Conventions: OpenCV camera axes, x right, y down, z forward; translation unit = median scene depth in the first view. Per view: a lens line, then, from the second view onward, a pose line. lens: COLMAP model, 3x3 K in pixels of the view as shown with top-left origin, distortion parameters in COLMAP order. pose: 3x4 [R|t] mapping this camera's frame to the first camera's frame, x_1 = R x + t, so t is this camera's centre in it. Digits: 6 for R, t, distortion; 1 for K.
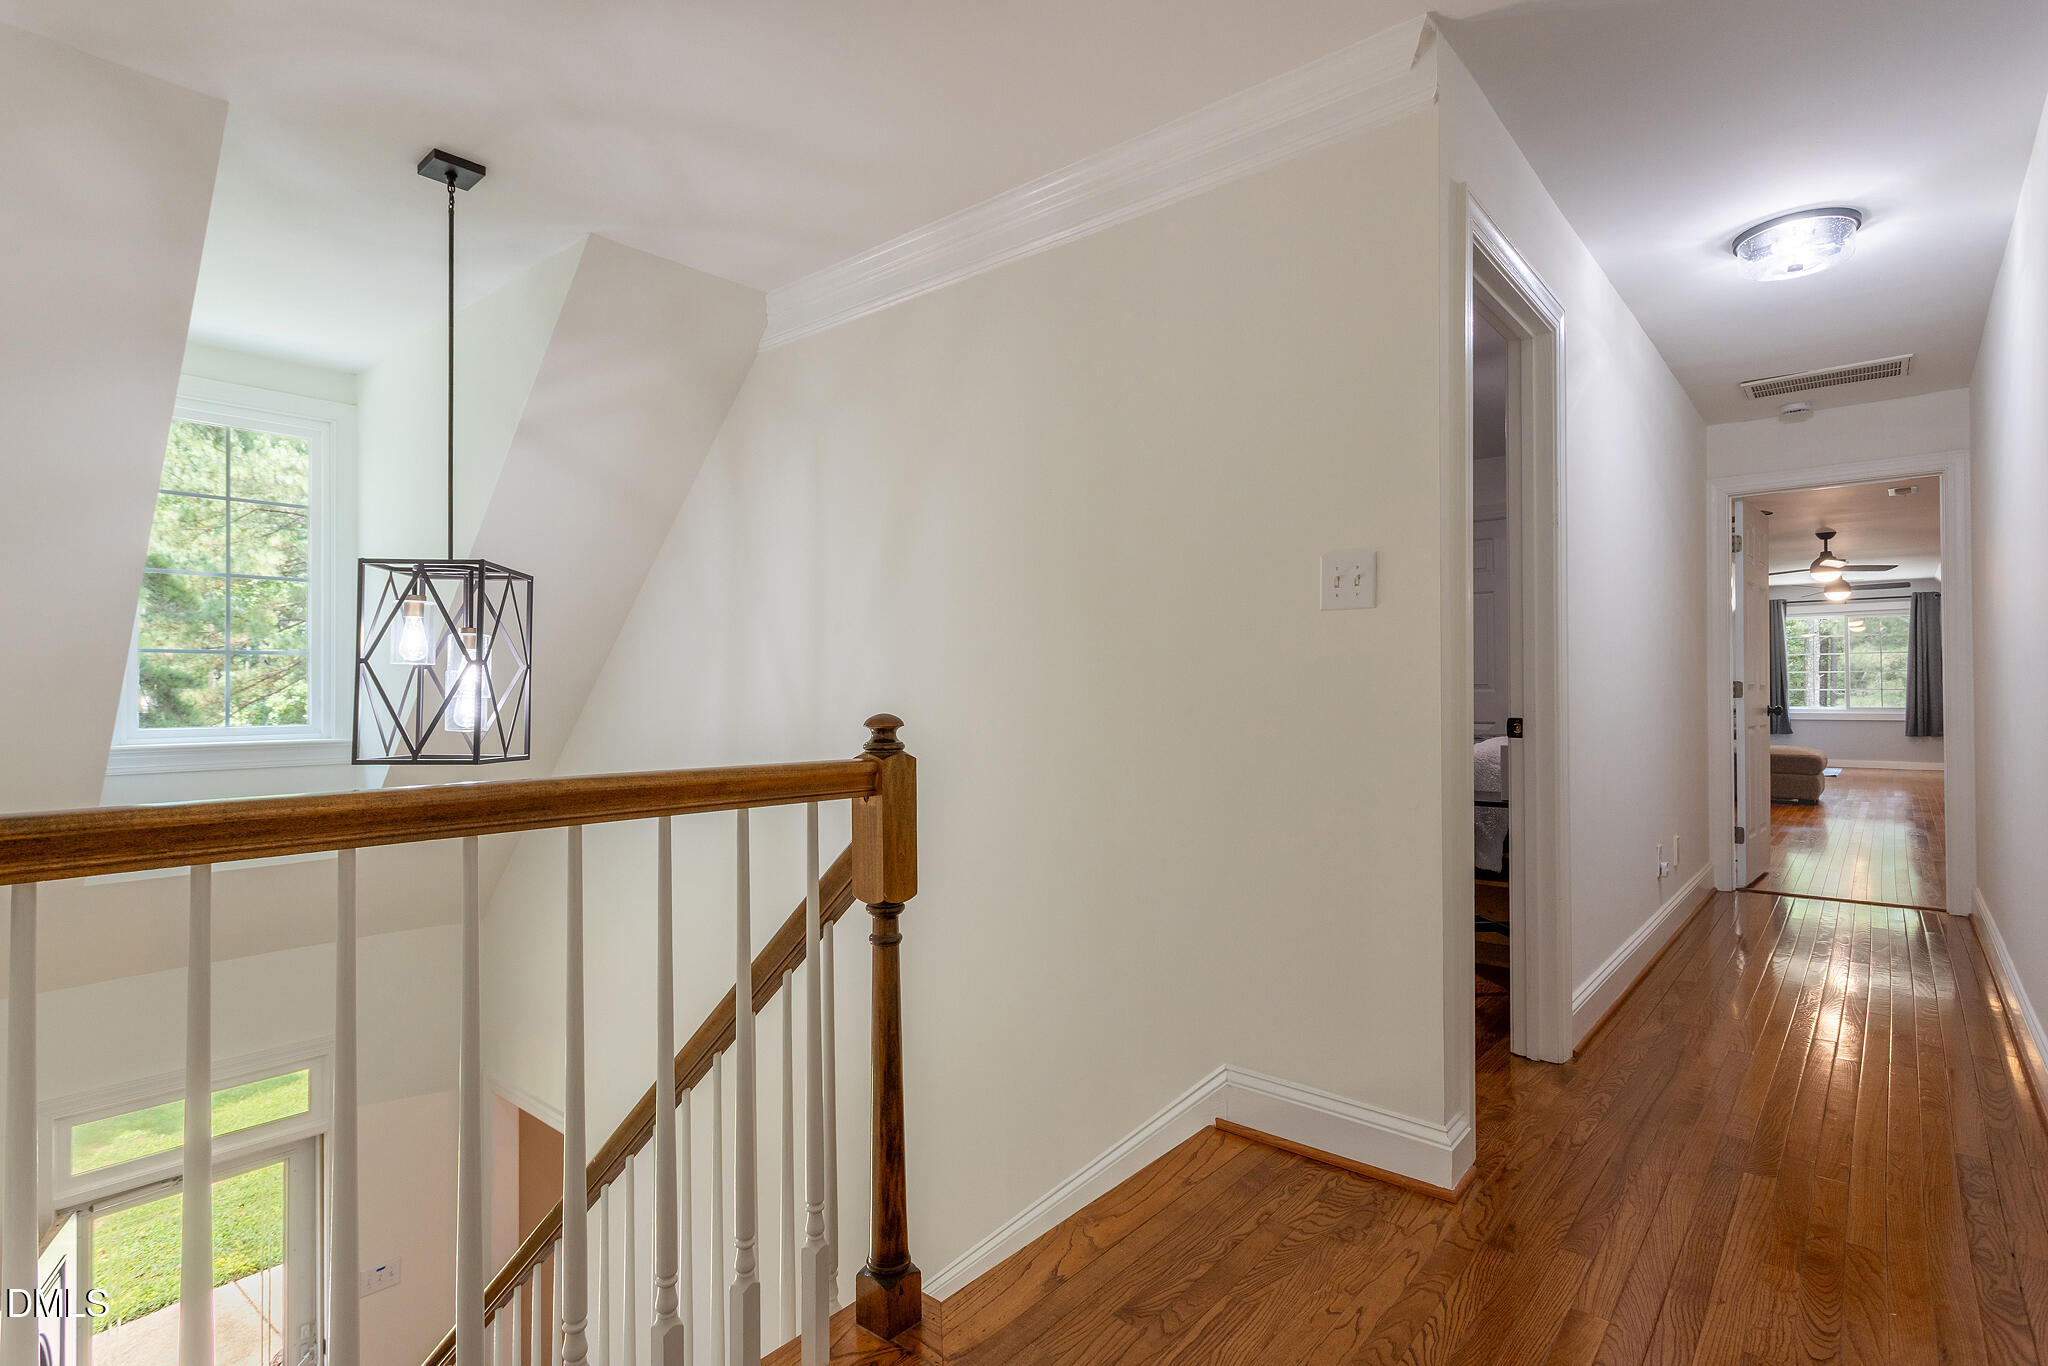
lens RADIAL K [[1004.1, 0, 1023.7], [0, 1004.1, 668.1], [0, 0, 1]] dist [0.000305, 0.000149]
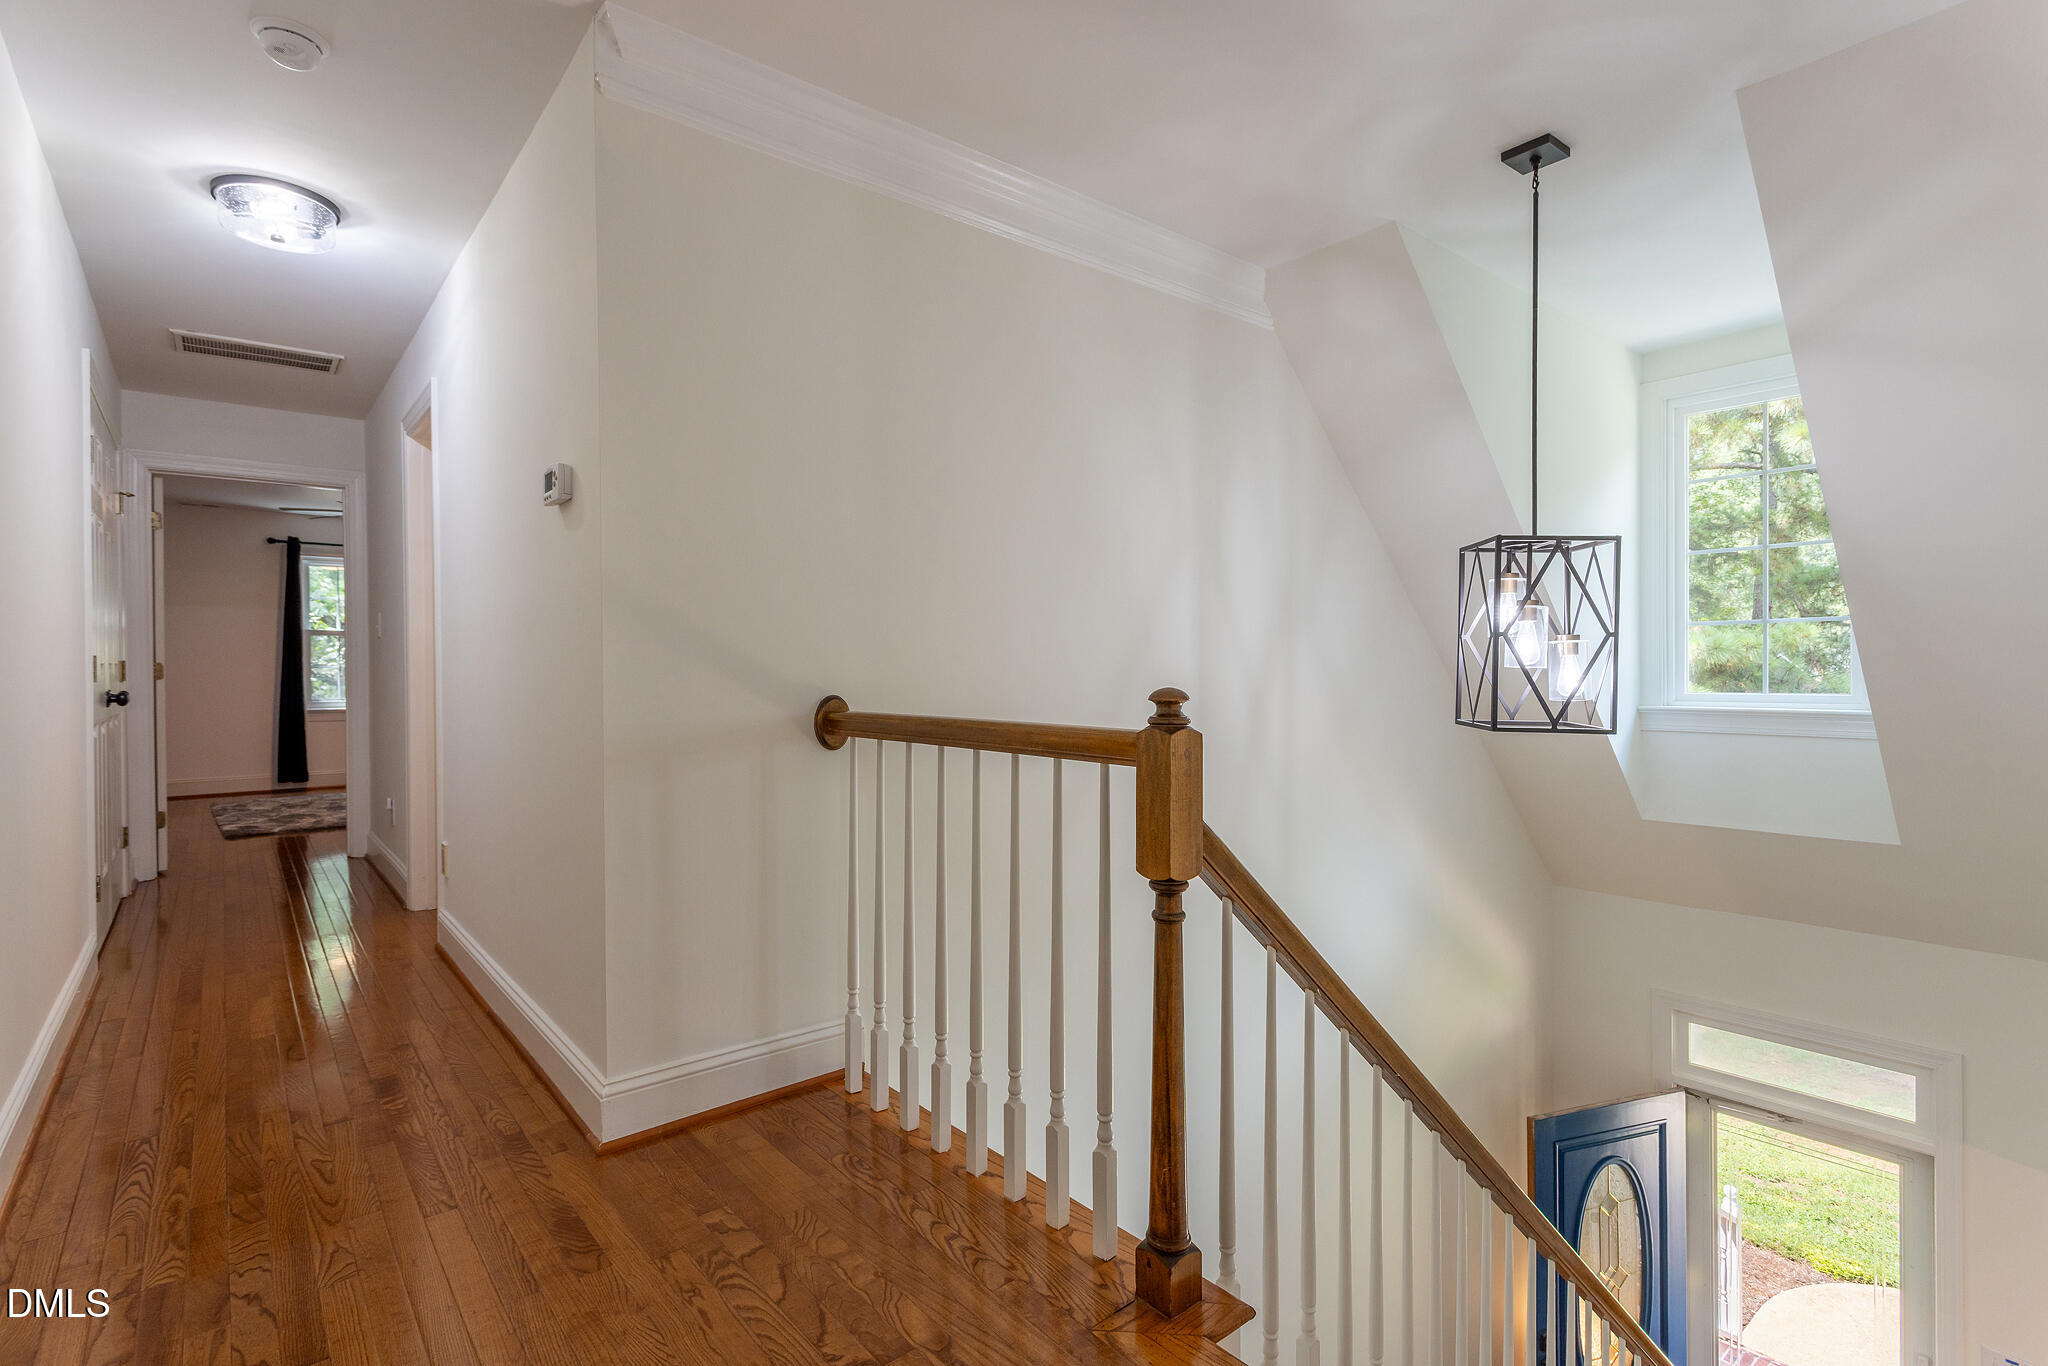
lens RADIAL K [[996.5, 0, 1024.0], [0, 996.5, 683.0], [0, 0, 1]] dist [-0.002092, -0.000449]
pose [[-0.161861, 0.013185, -0.986725, 0.831421], [0.032846, 0.999429, 0.007967, 0.029017], [0.986267, -0.031120, -0.162202, 1.002732]]
